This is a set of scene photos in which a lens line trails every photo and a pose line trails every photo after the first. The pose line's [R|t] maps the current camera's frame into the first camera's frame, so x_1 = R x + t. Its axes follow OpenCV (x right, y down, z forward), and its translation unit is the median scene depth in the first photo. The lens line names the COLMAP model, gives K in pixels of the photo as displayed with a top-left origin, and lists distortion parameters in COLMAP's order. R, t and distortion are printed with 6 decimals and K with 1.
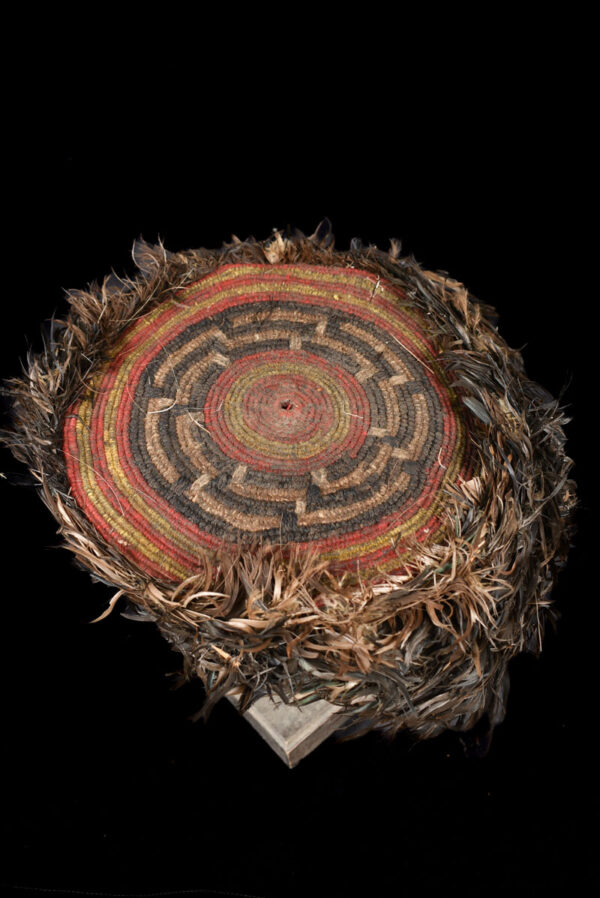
lens RADIAL K [[912.8, 0, 300.0], [0, 912.8, 449.0], [0, 0, 1]] dist [-0.001501, 0.004660]
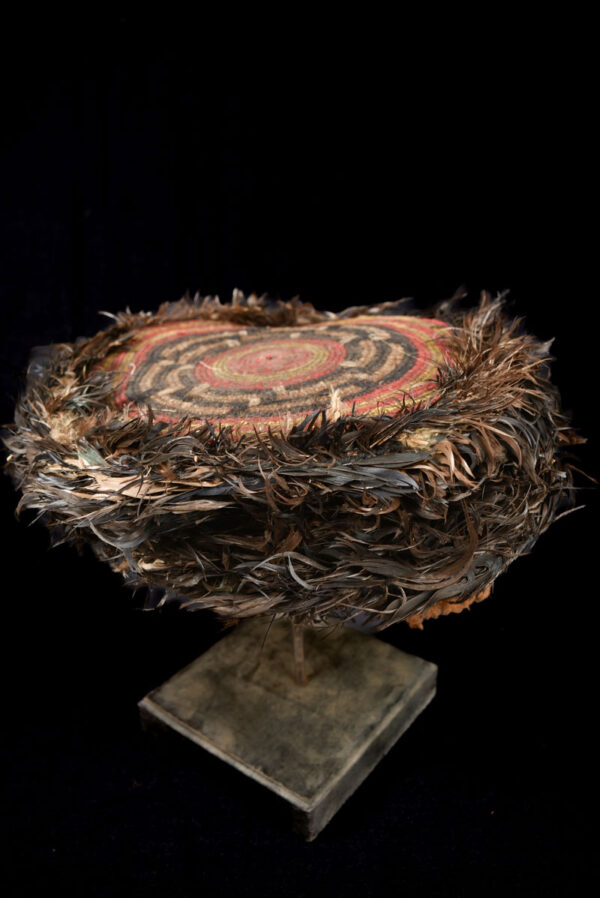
lens RADIAL K [[694.9, 0, 300.0], [0, 694.9, 449.0], [0, 0, 1]] dist [-0.094458, -0.000456]
pose [[-0.969422, 0.173696, -0.173353, 0.115191], [-0.127550, 0.246849, 0.960623, -0.831434], [0.209648, 0.953360, -0.217145, 1.318292]]
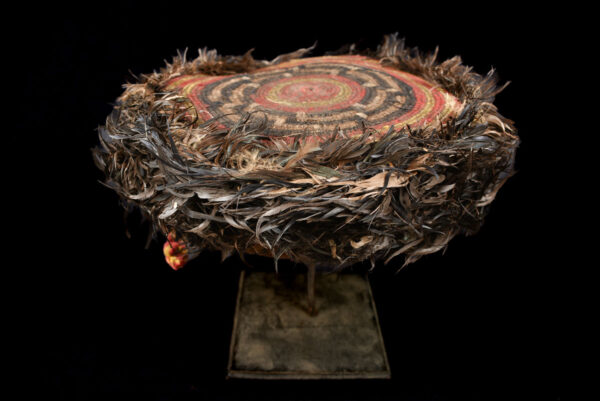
lens RADIAL K [[464.3, 0, 300.0], [0, 464.3, 200.5], [0, 0, 1]] dist [-0.094458, -0.000456]
pose [[-0.626561, 0.412741, -0.661110, 0.583416], [-0.605638, 0.276044, 0.746326, -0.564355], [0.490535, 0.868012, 0.077013, 1.118609]]
